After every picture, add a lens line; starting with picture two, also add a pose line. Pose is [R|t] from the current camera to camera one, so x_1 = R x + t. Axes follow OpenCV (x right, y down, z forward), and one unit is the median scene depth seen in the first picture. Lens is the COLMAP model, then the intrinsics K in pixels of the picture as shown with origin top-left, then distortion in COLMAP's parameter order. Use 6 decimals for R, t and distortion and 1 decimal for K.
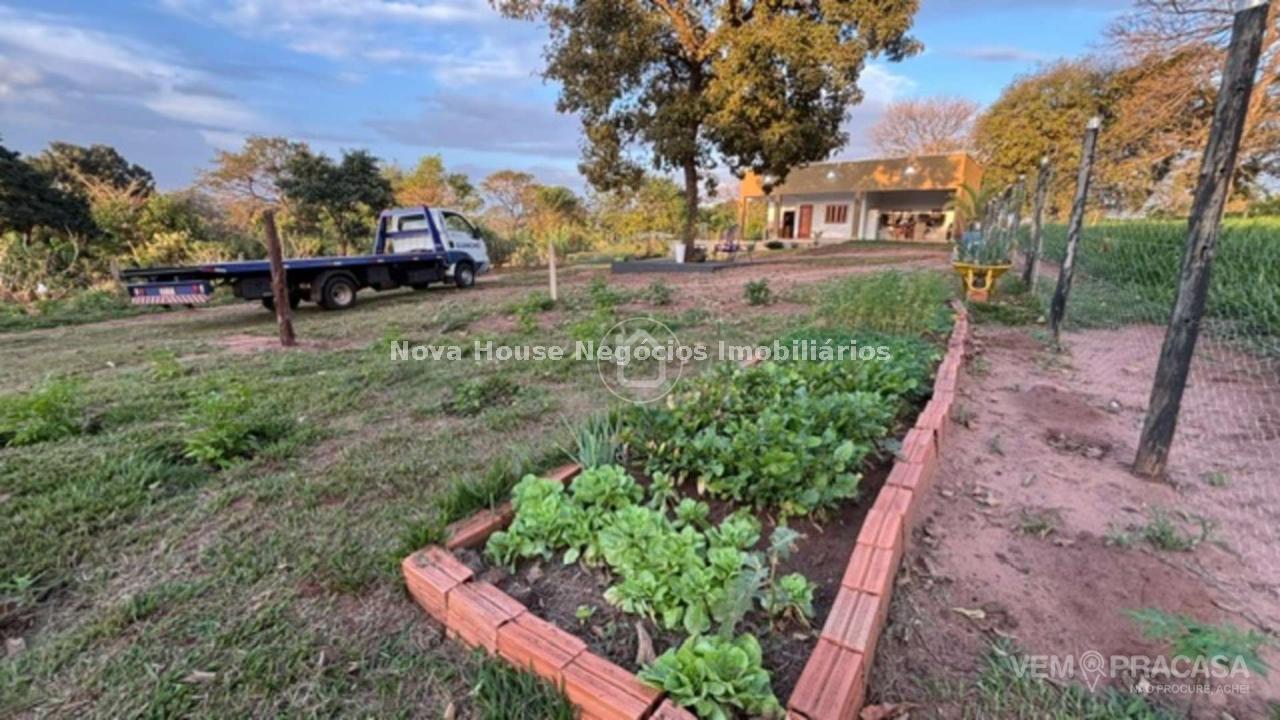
lens RADIAL K [[514.3, 0, 640.0], [0, 514.3, 360.0], [0, 0, 1]] dist [-0.001803, 0.000267]
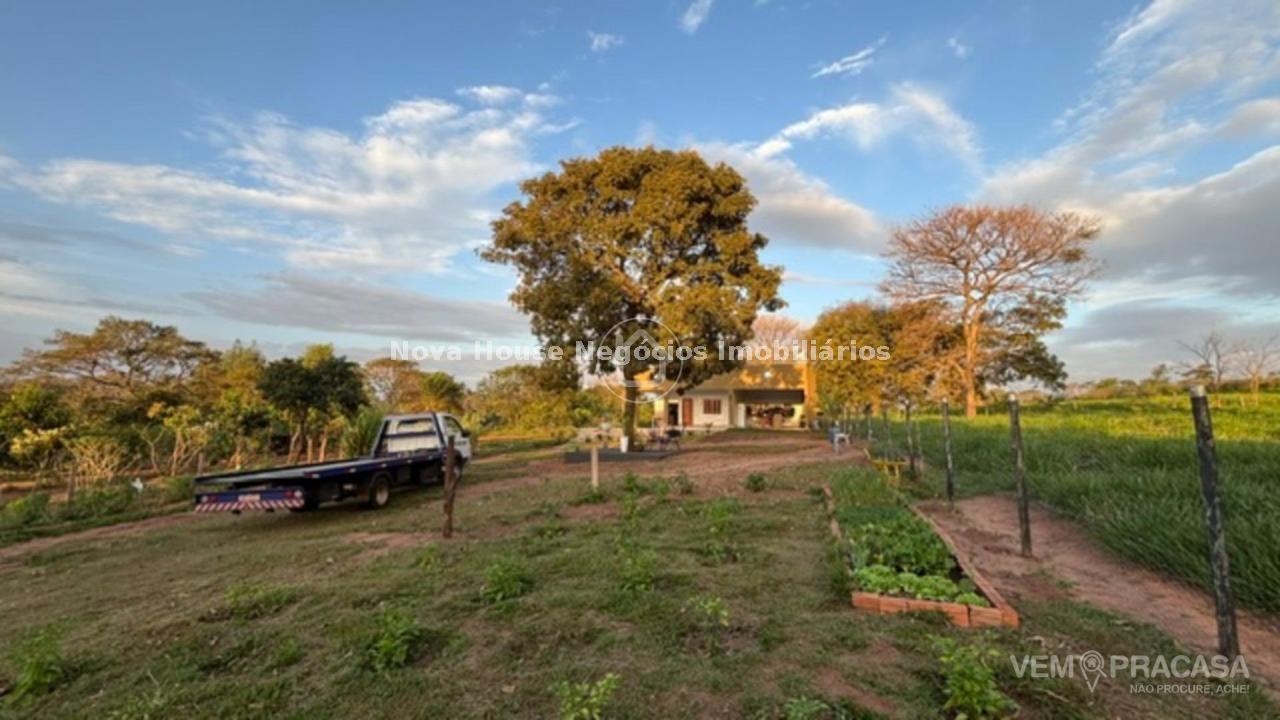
lens RADIAL K [[527.2, 0, 640.0], [0, 527.2, 360.0], [0, 0, 1]] dist [0.011409, -0.000025]
pose [[0.961170, 0.032294, 0.274060, -0.124403], [0.061954, 0.942523, -0.328347, 0.003149], [-0.268912, 0.332576, 0.903925, -0.092511]]
